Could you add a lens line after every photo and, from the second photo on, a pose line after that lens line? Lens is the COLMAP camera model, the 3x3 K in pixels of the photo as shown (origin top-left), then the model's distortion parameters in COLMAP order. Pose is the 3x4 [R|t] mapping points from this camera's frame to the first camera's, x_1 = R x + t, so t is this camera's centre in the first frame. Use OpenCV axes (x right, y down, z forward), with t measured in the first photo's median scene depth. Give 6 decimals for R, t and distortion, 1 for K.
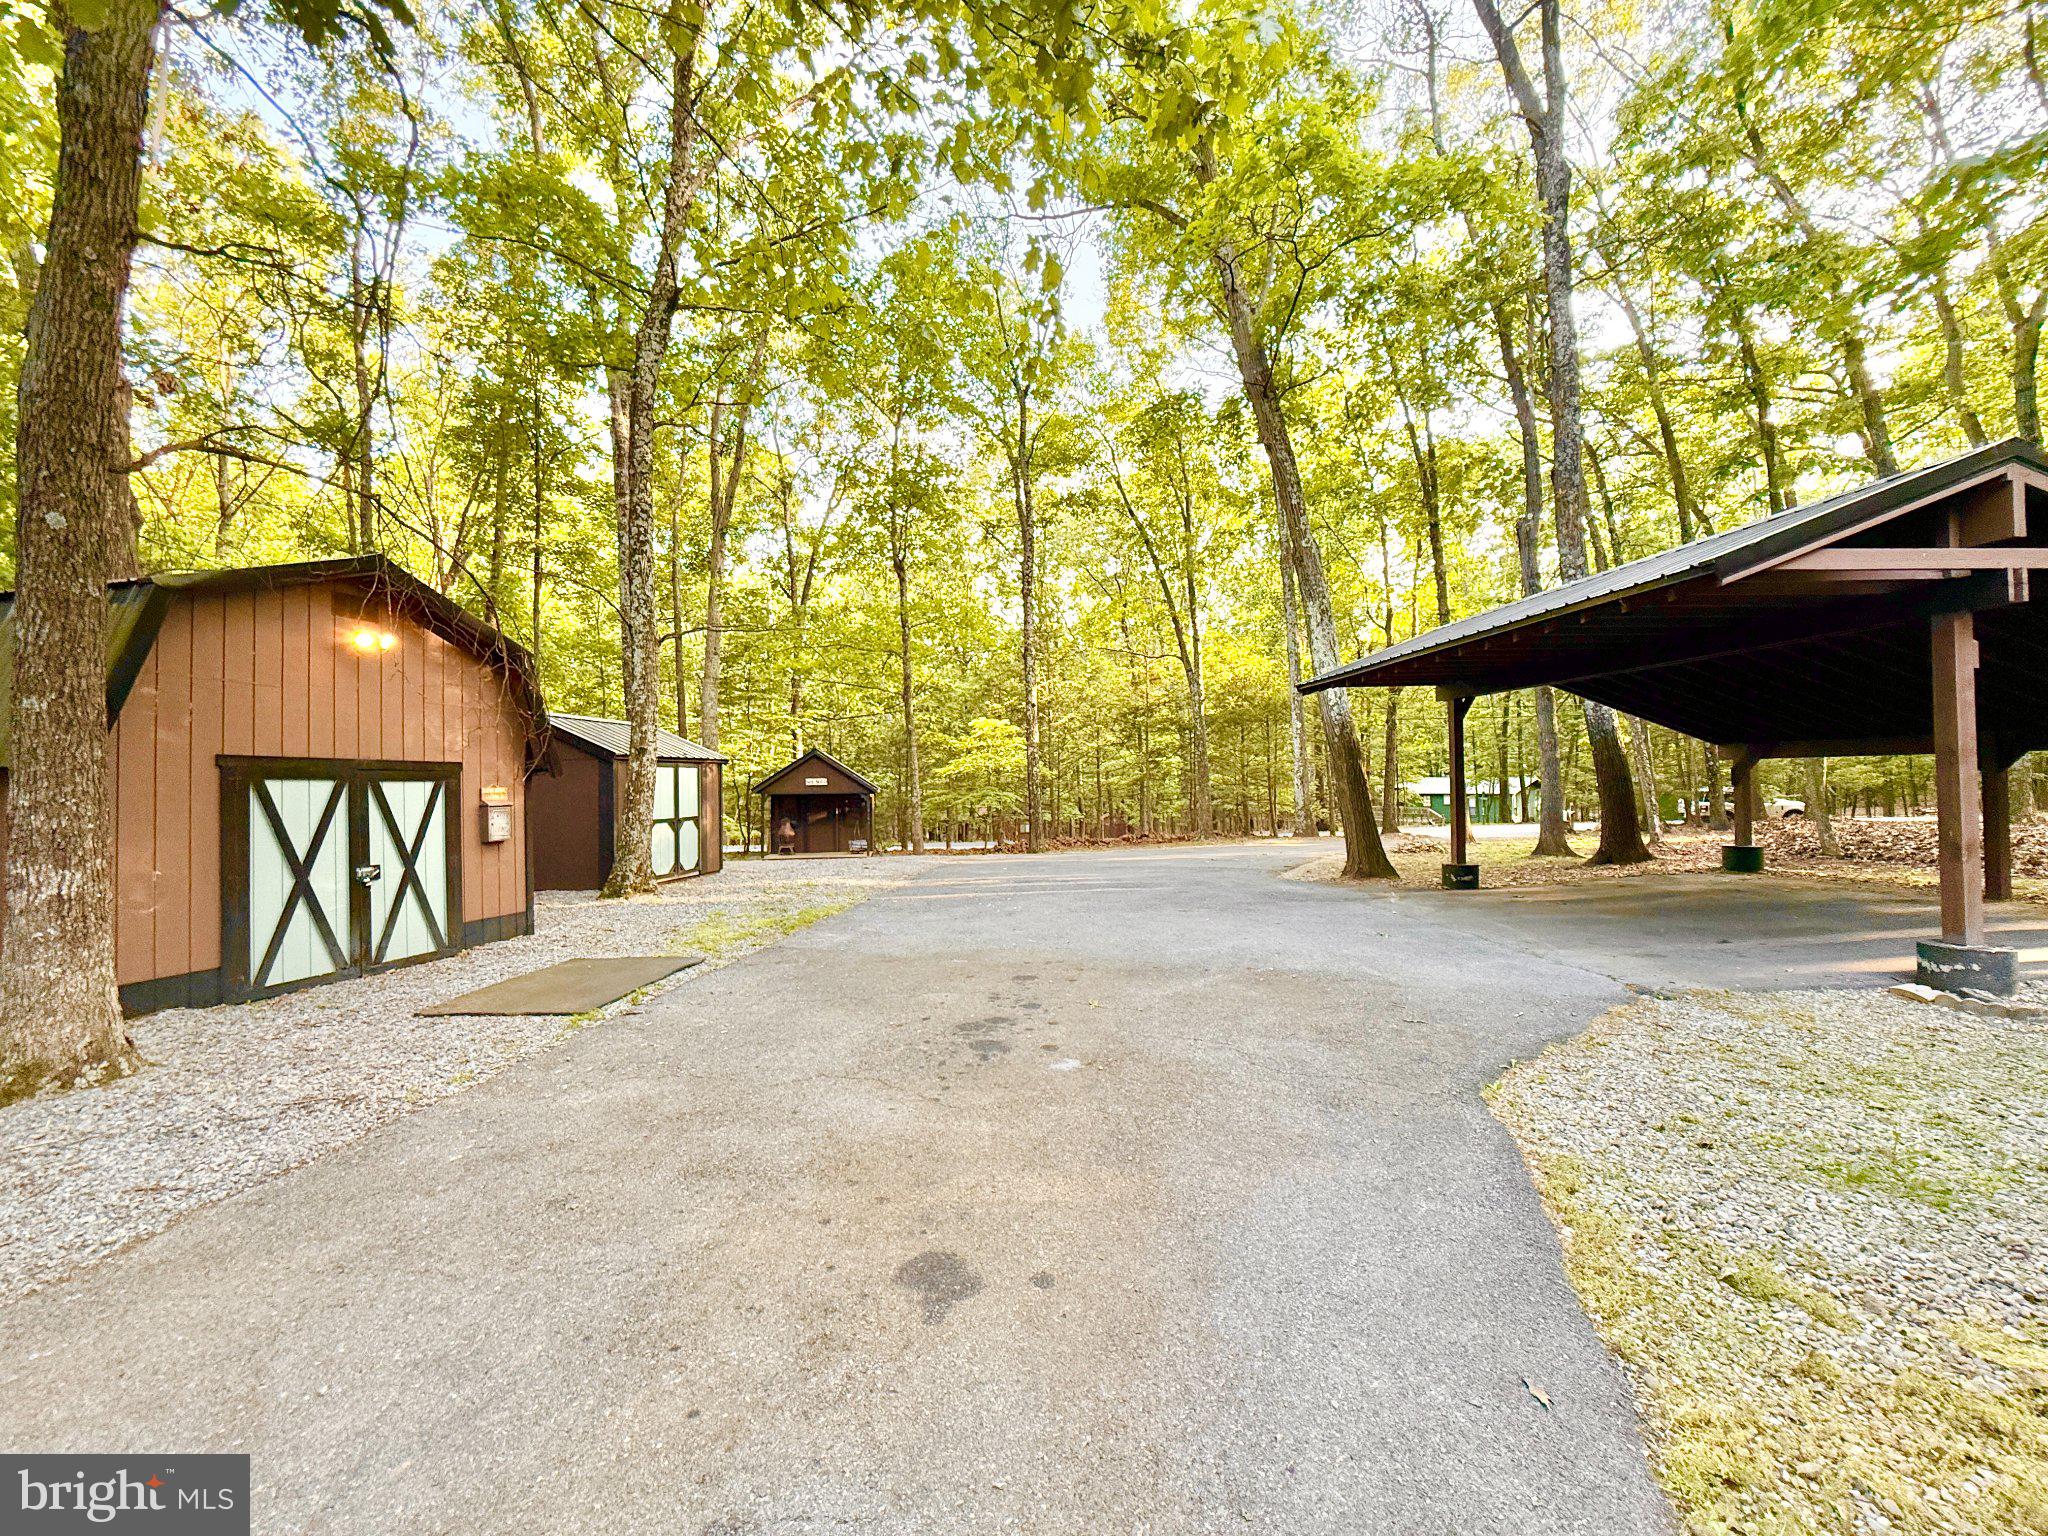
lens RADIAL K [[805.6, 0, 1022.0], [0, 805.6, 762.7], [0, 0, 1]] dist [0.001336, 0.000090]
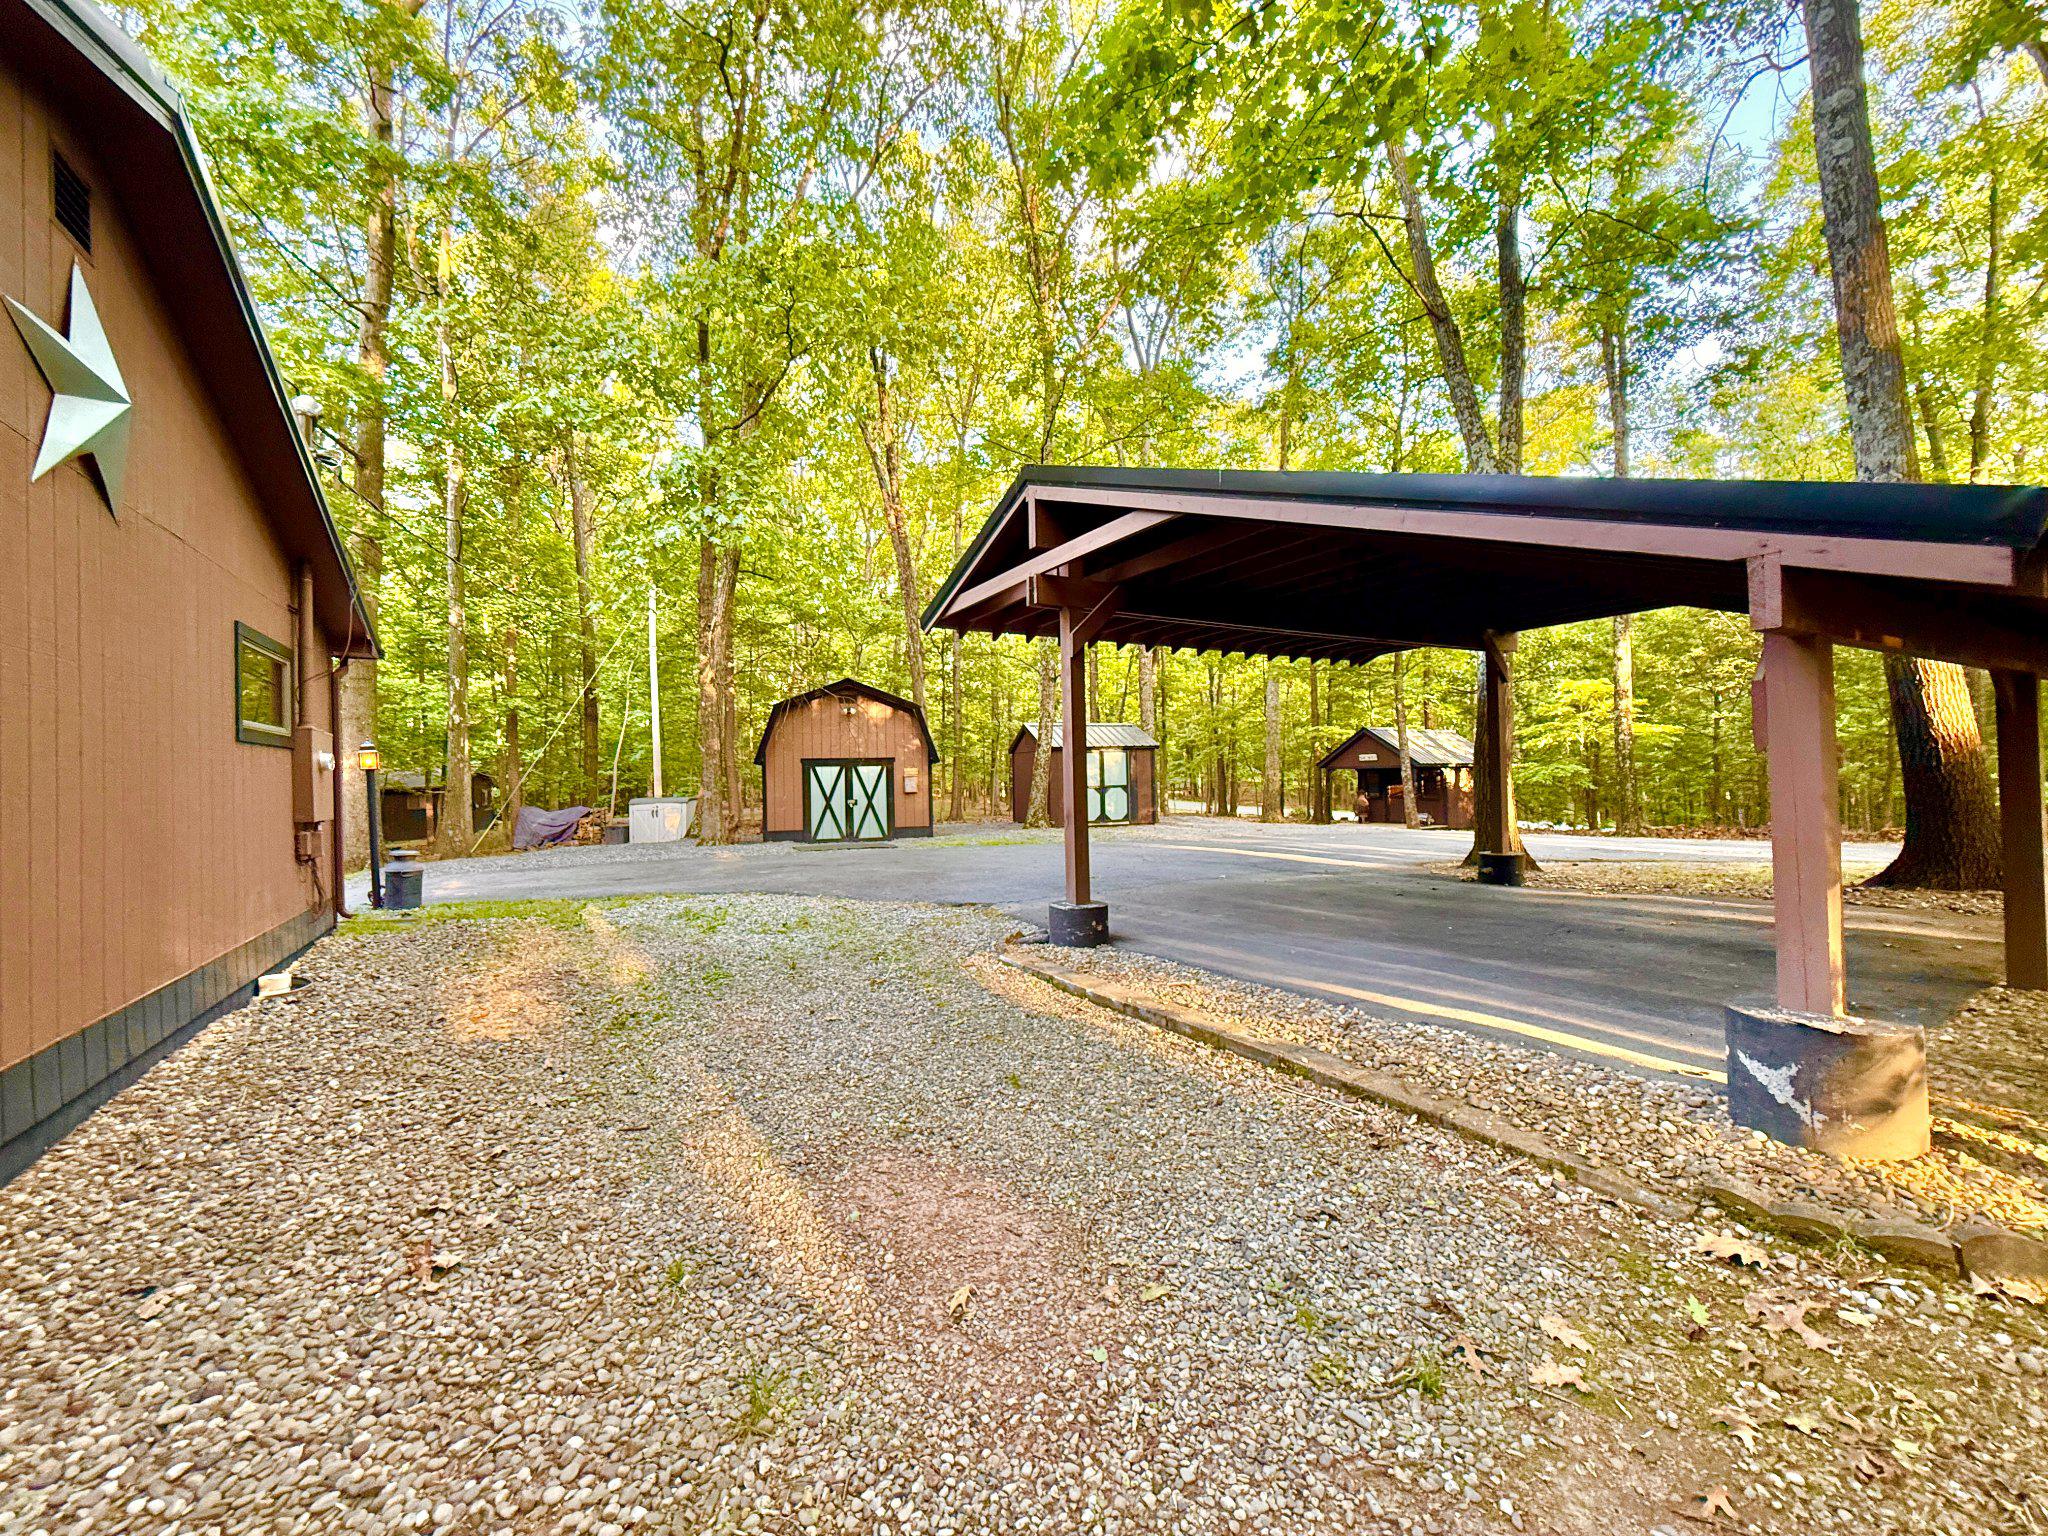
lens RADIAL K [[805.6, 0, 1015.6], [0, 805.6, 771.4], [0, 0, 1]] dist [0.001336, 0.000090]
pose [[0.443647, -0.002249, -0.896199, 1.680704], [0.040148, 0.999043, 0.017367, 0.016086], [0.895302, -0.043686, 0.443312, 0.331741]]
